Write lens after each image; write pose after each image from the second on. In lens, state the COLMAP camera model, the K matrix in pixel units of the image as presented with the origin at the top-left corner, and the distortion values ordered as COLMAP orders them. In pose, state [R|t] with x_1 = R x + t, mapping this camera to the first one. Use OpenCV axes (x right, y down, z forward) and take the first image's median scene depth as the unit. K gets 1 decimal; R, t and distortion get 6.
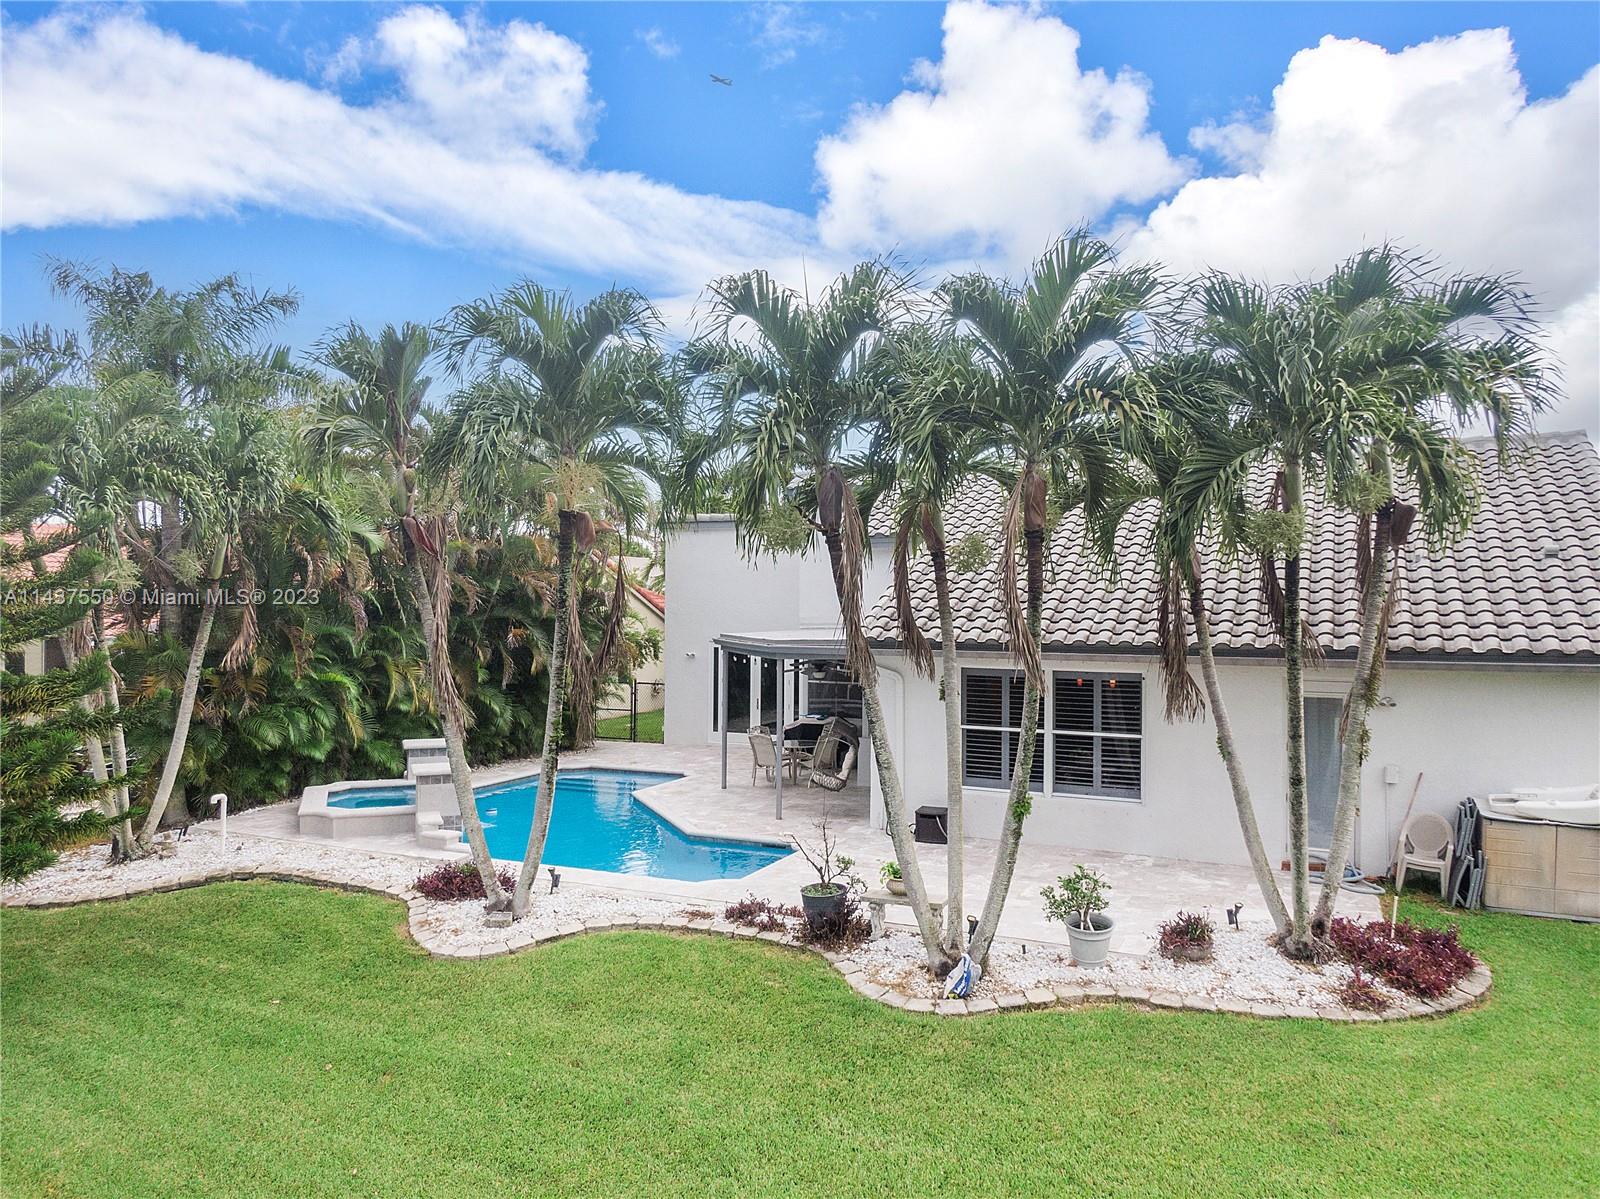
lens RADIAL K [[1157.2, 0, 800.0], [0, 1157.2, 599.5], [0, 0, 1]] dist [0.003640, -0.009201]
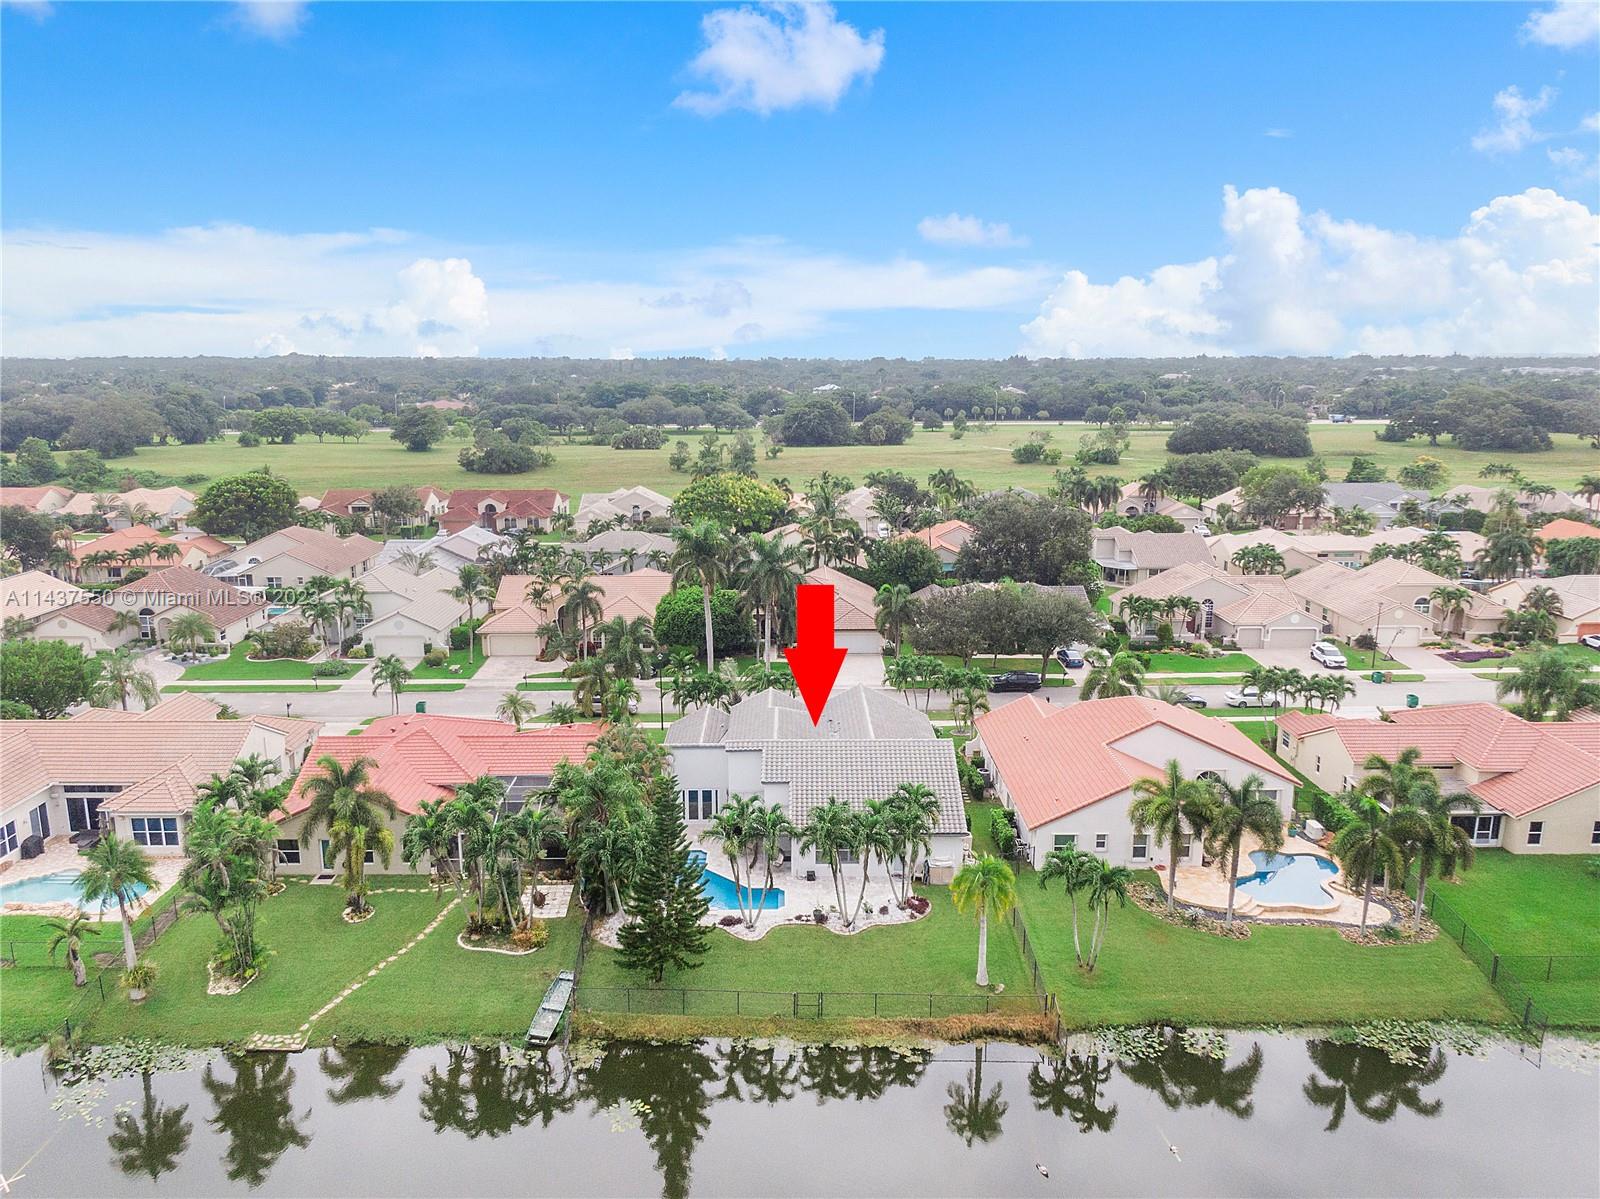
lens RADIAL K [[1155.7, 0, 801.5], [0, 1155.7, 596.5], [0, 0, 1]] dist [0.045435, -0.078809]
pose [[0.905184, -0.092281, 0.414880, -2.051794], [0.003275, 0.977630, 0.210306, -2.197240], [-0.425006, -0.189007, 0.885238, -3.243266]]
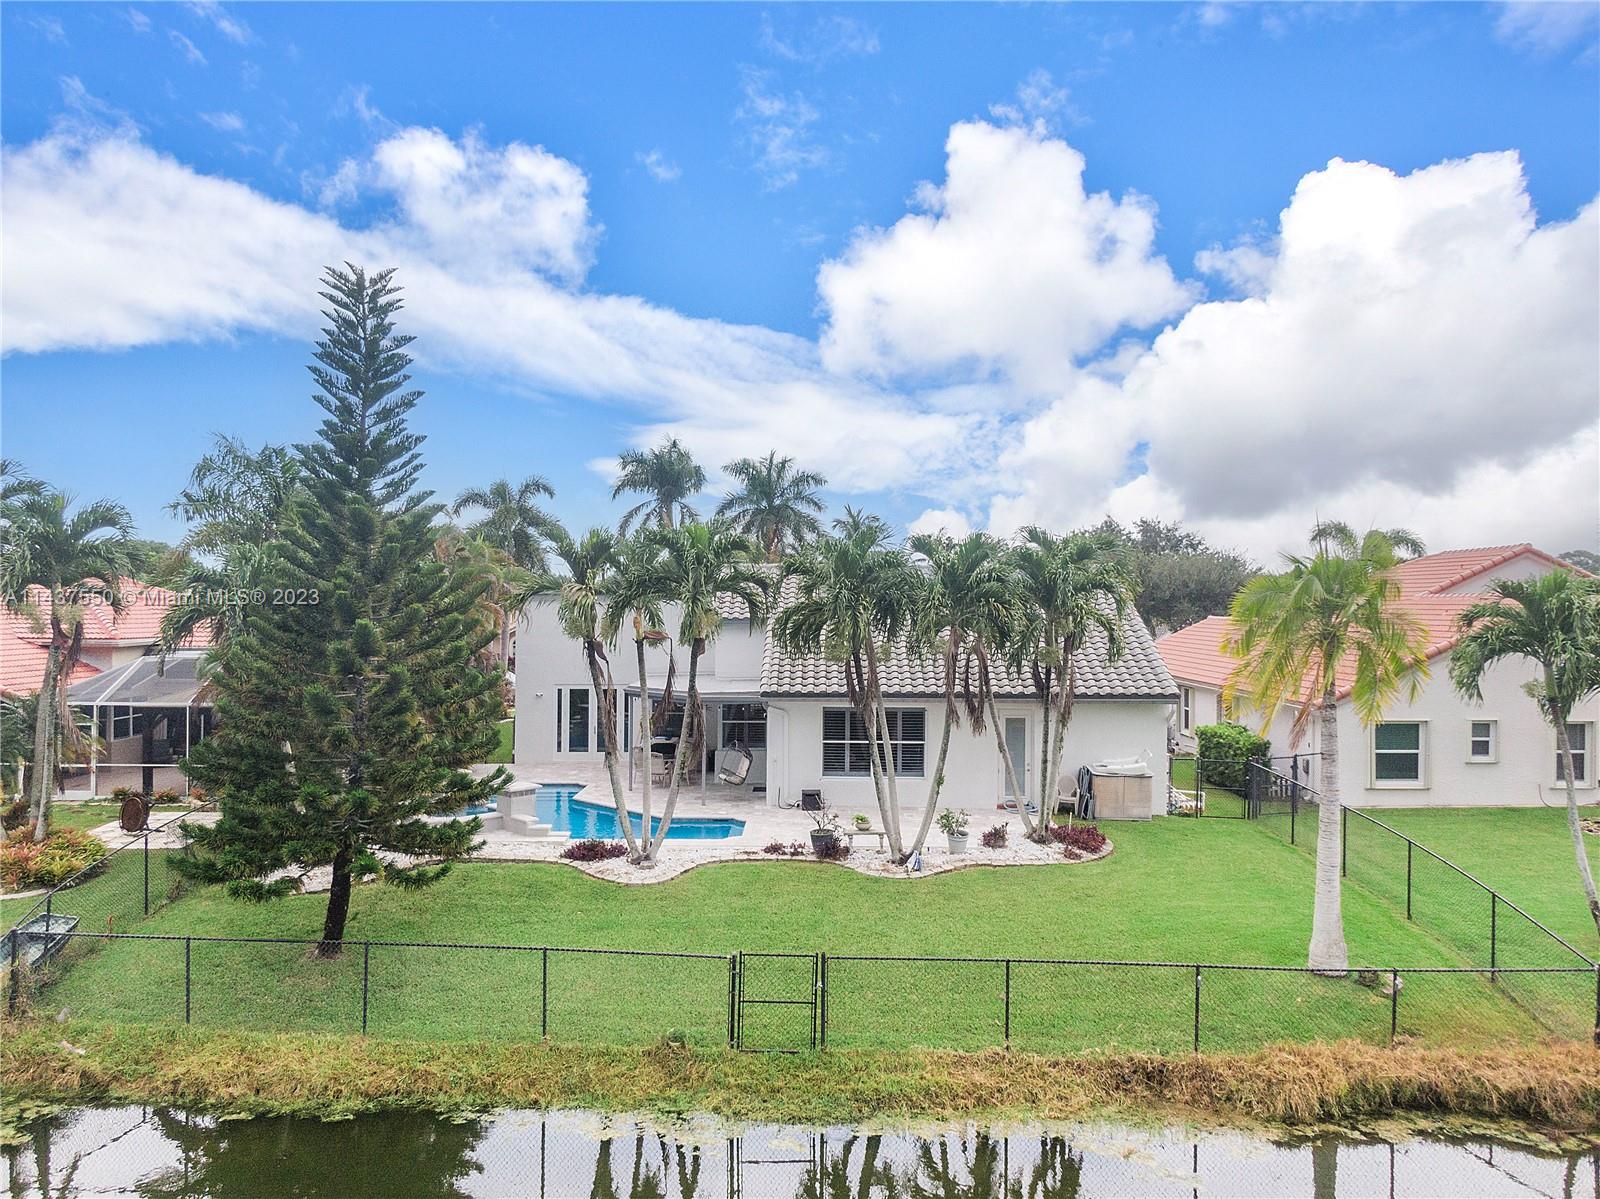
lens RADIAL K [[1155.7, 0, 801.5], [0, 1155.7, 596.5], [0, 0, 1]] dist [0.045435, -0.078809]
pose [[0.917344, 0.000280, 0.398096, -0.799802], [0.001409, 0.999991, -0.003952, -0.137566], [-0.398094, 0.004186, 0.917335, -0.778970]]
